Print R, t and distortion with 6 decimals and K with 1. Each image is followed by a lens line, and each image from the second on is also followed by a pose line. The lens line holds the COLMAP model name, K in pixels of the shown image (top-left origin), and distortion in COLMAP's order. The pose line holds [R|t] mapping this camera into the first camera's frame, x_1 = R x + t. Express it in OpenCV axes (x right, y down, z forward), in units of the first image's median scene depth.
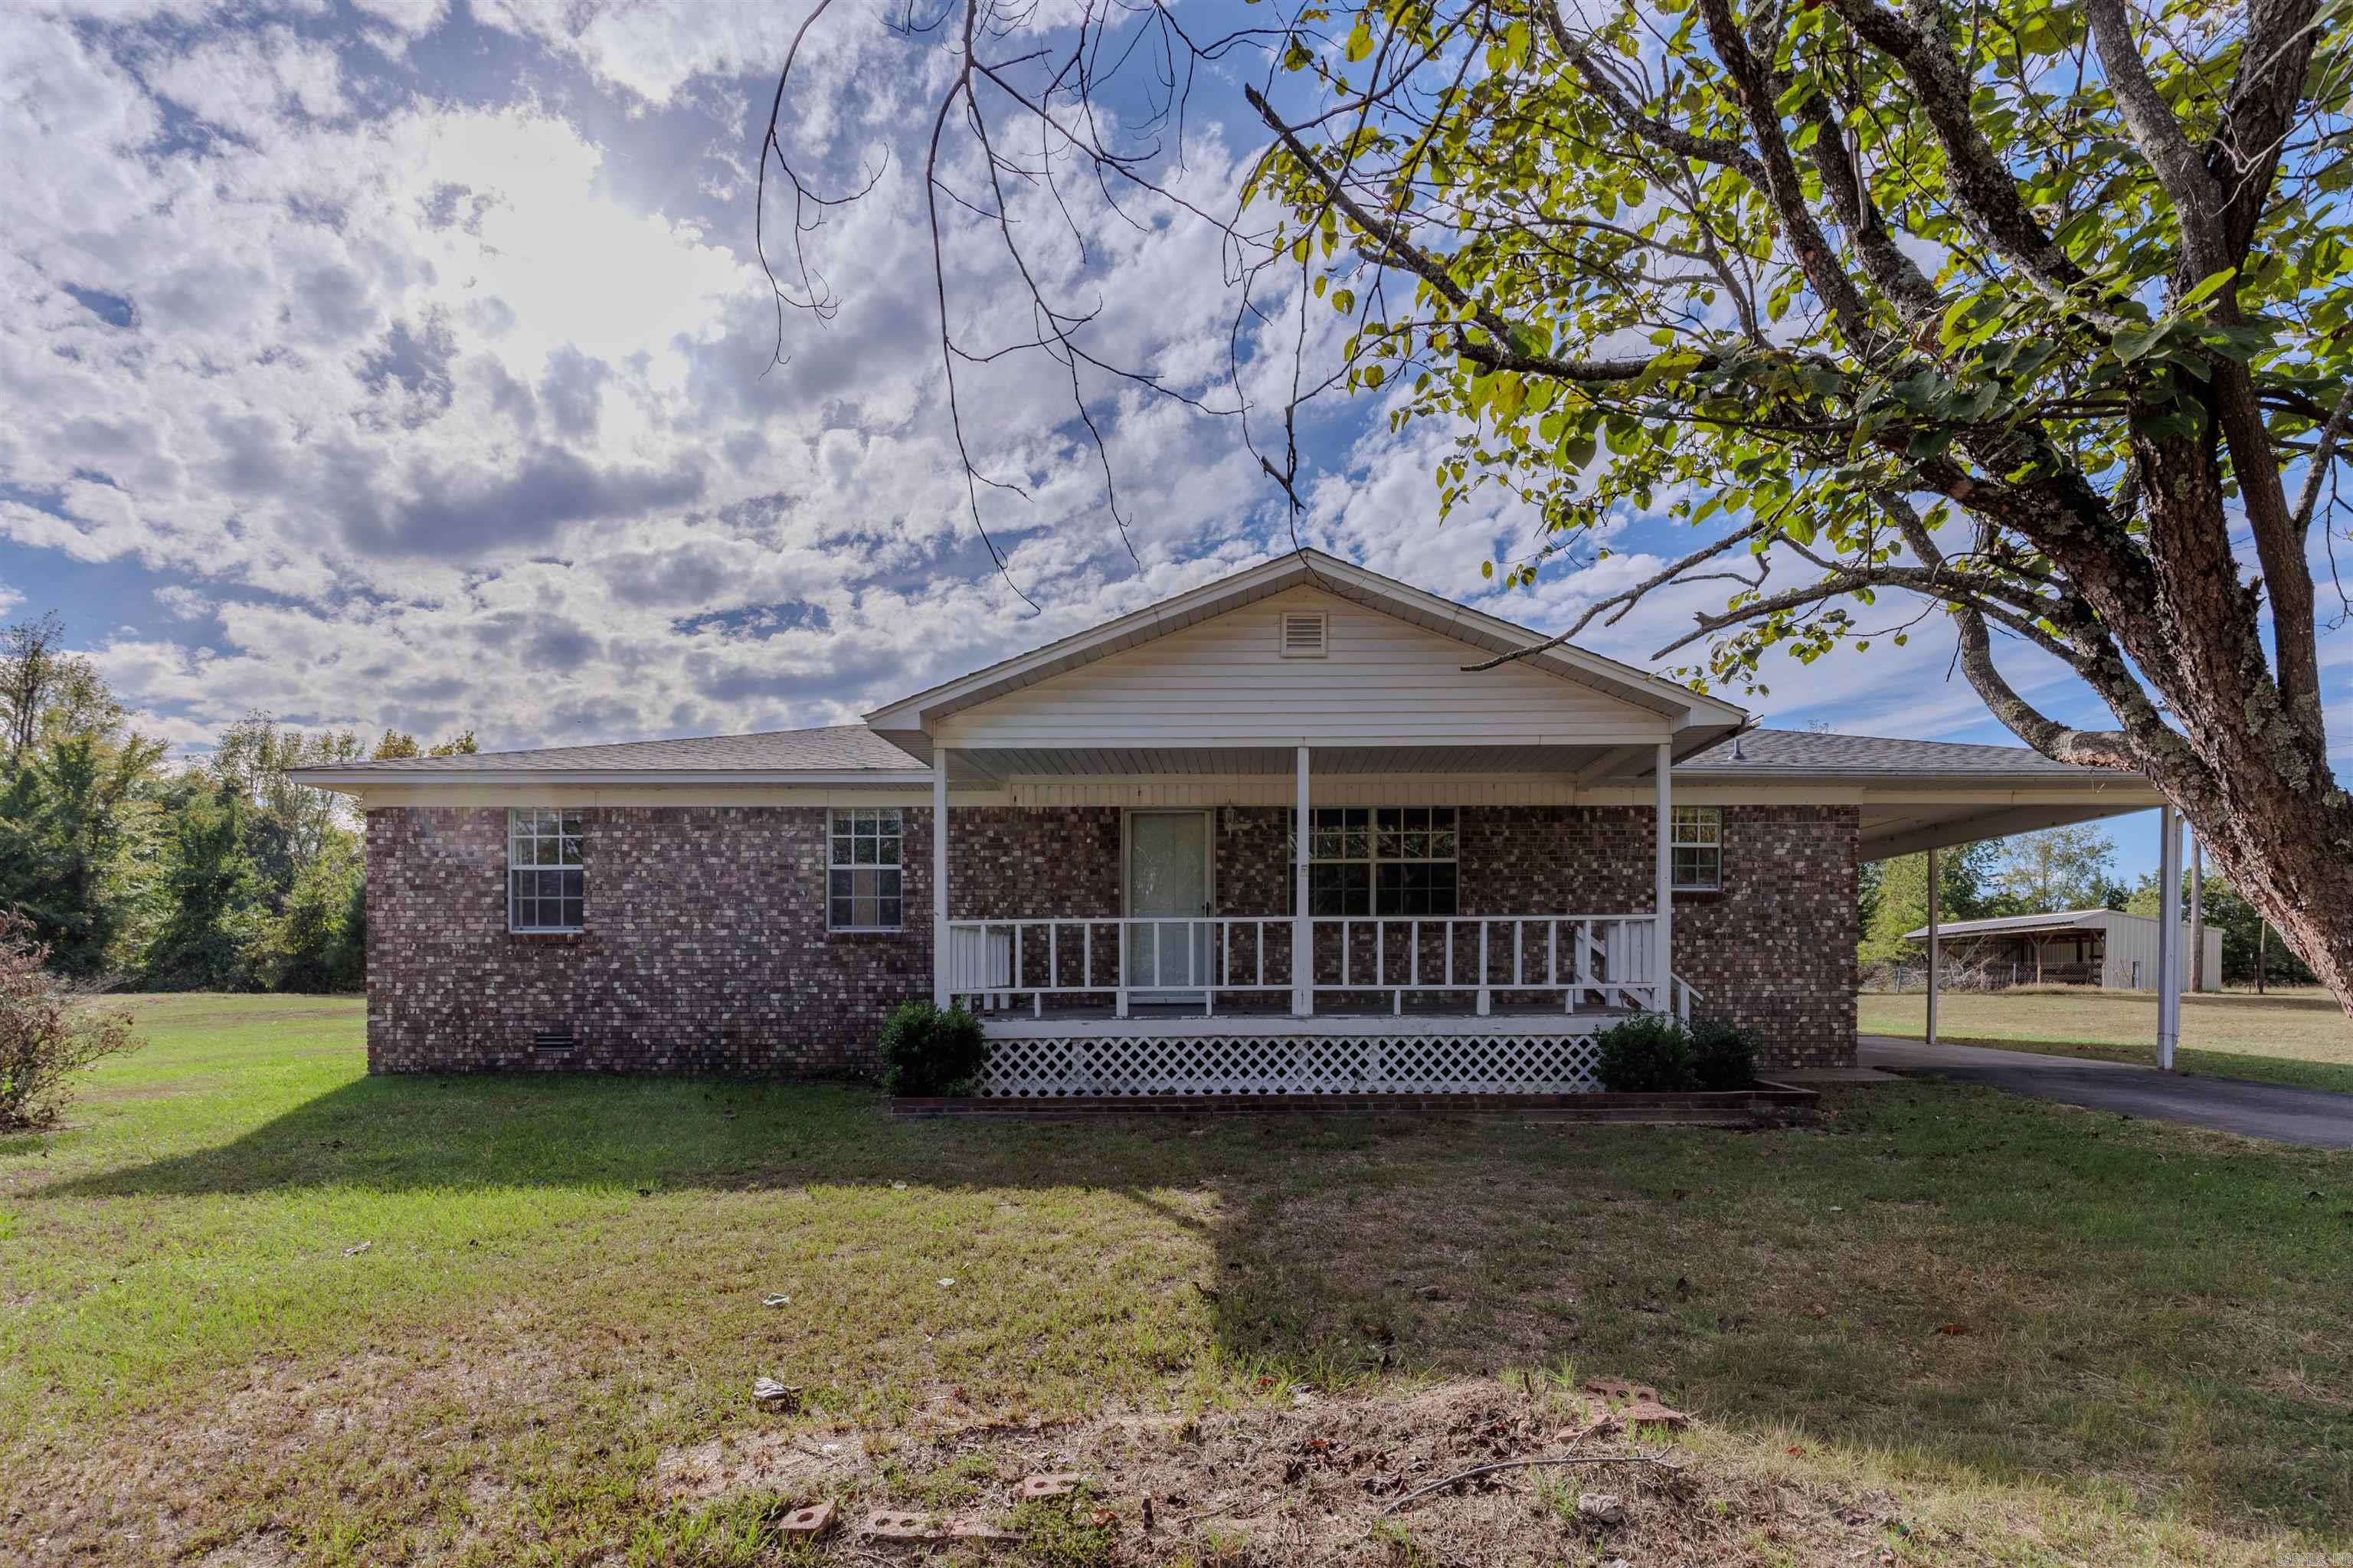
lens RADIAL K [[1179.6, 0, 1293.3], [0, 1179.6, 872.5], [0, 0, 1]] dist [0.006210, -0.002762]
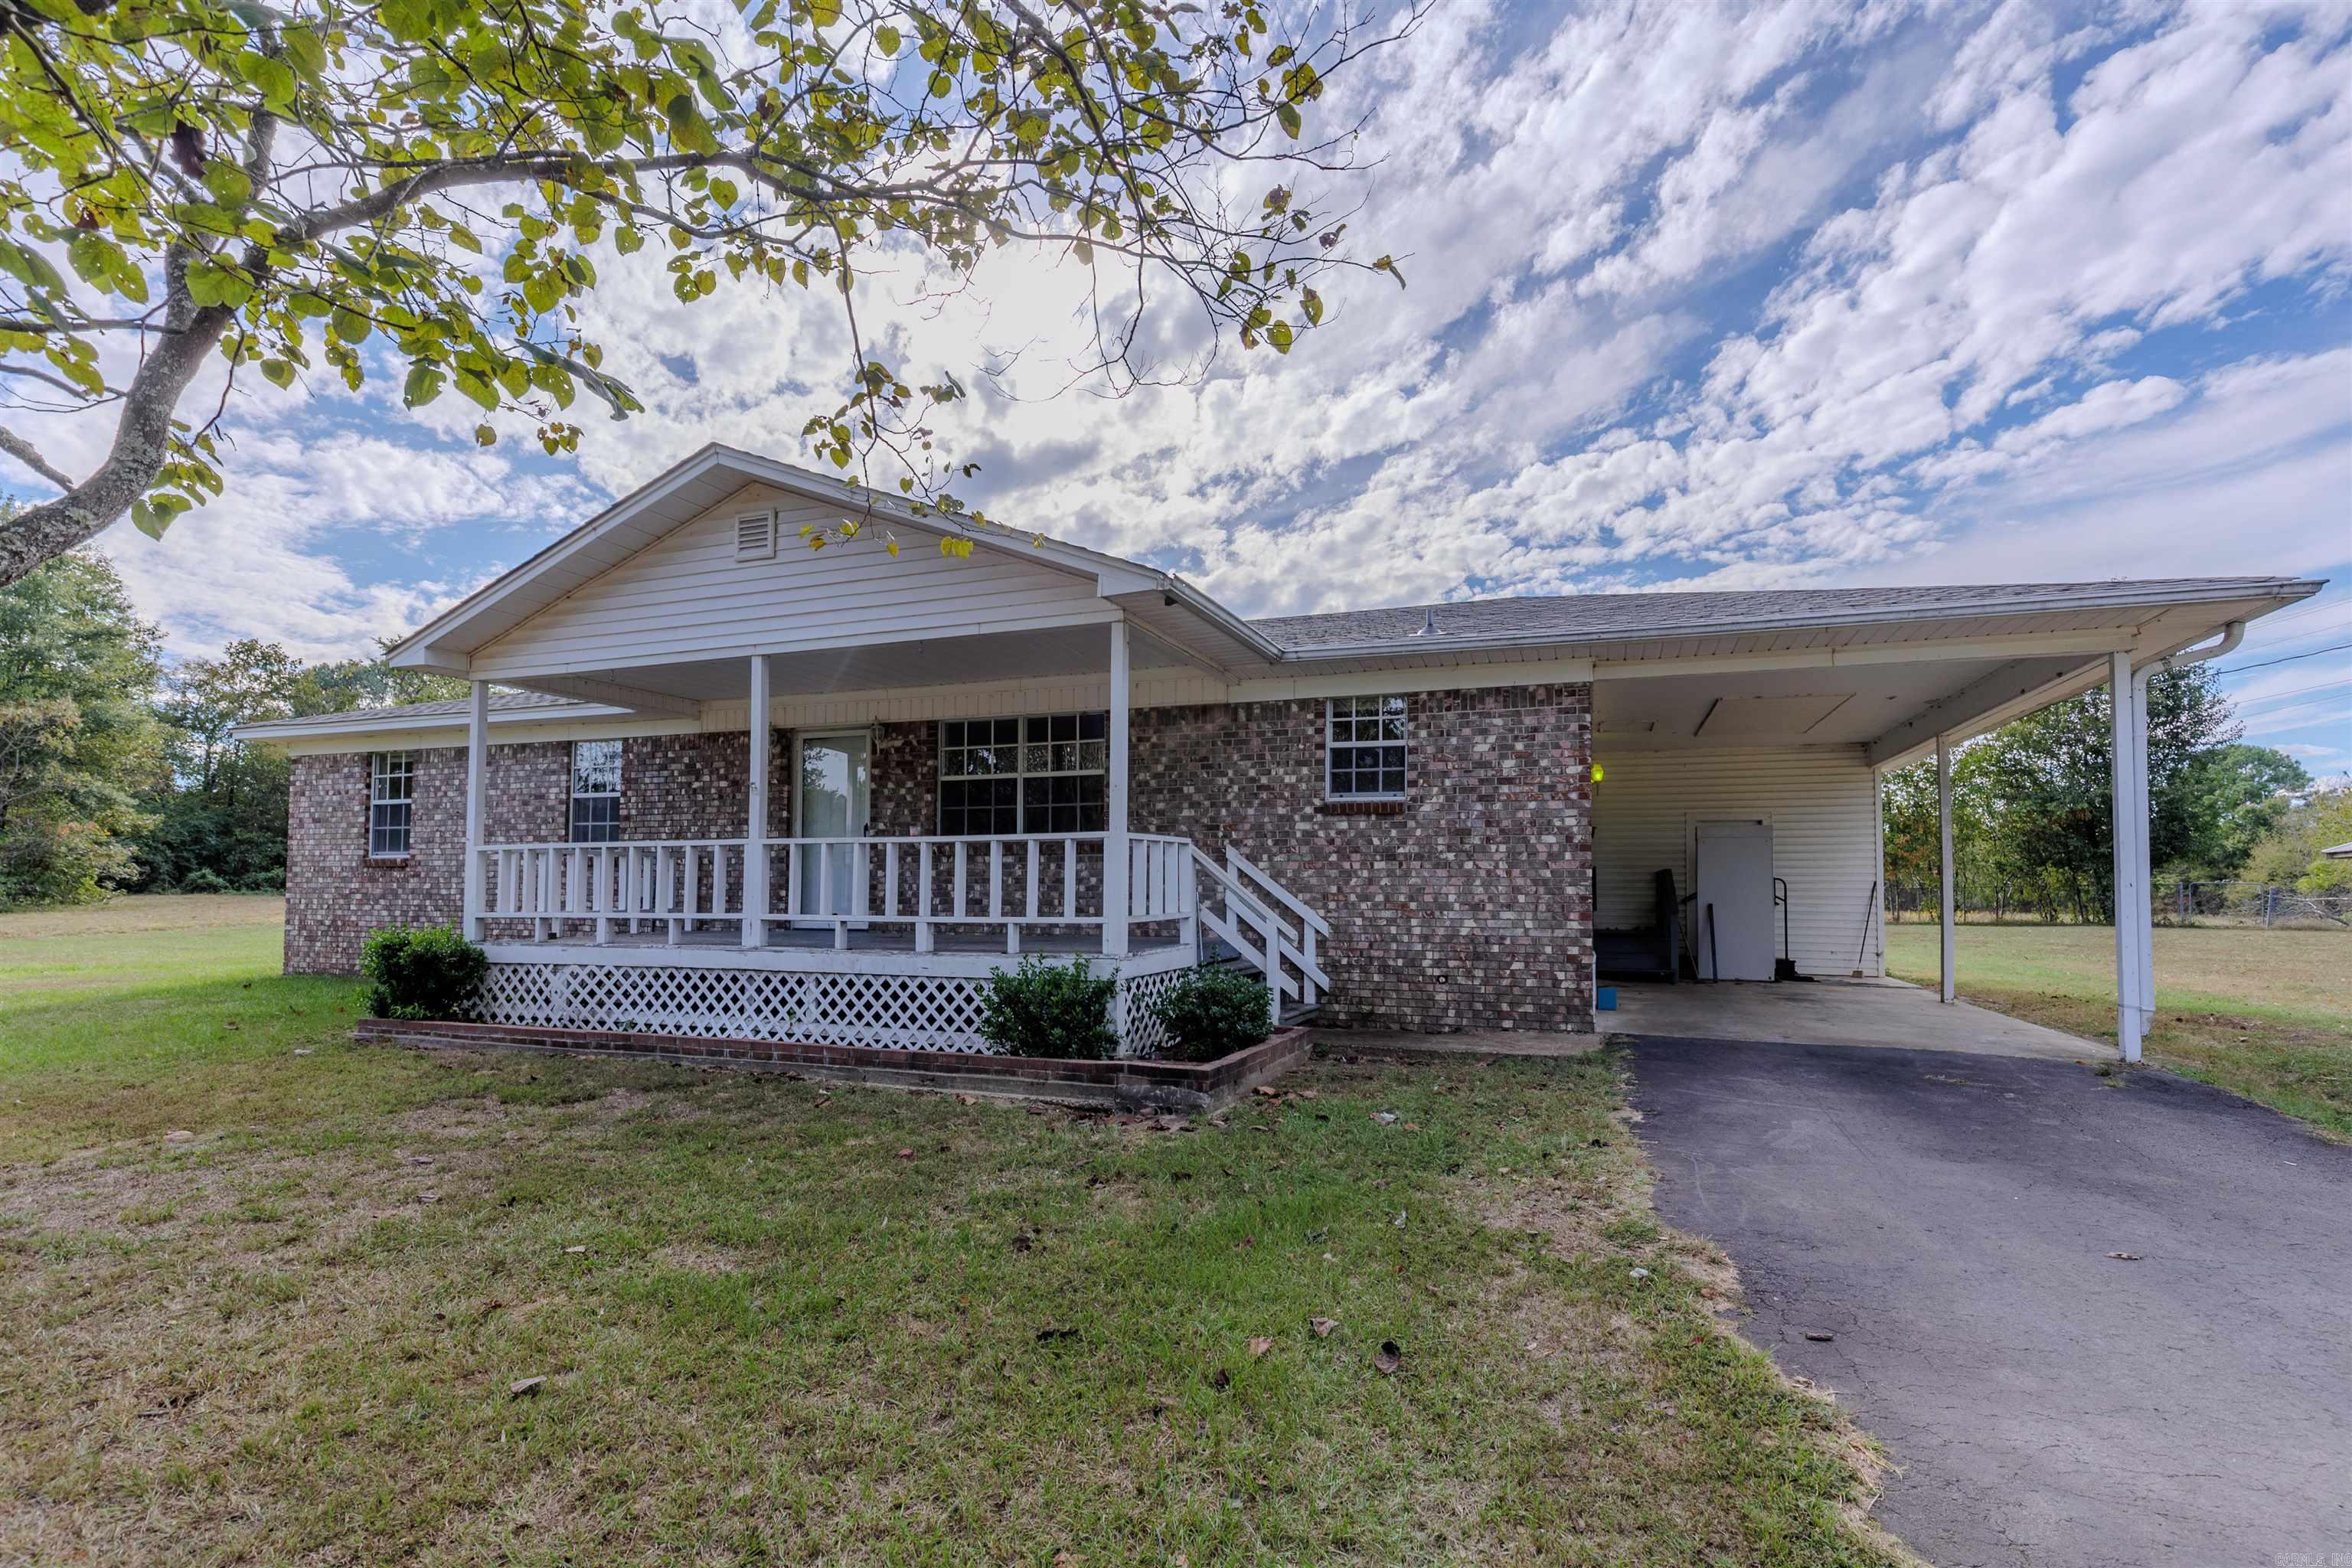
lens RADIAL K [[1222.9, 0, 1201.6], [0, 1222.9, 807.5], [0, 0, 1]] dist [0.014769, -0.003465]
pose [[0.920790, -0.019145, -0.389588, 0.556552], [0.021902, 0.999757, 0.002636, 0.015200], [0.389442, -0.010960, 0.920986, 0.190469]]
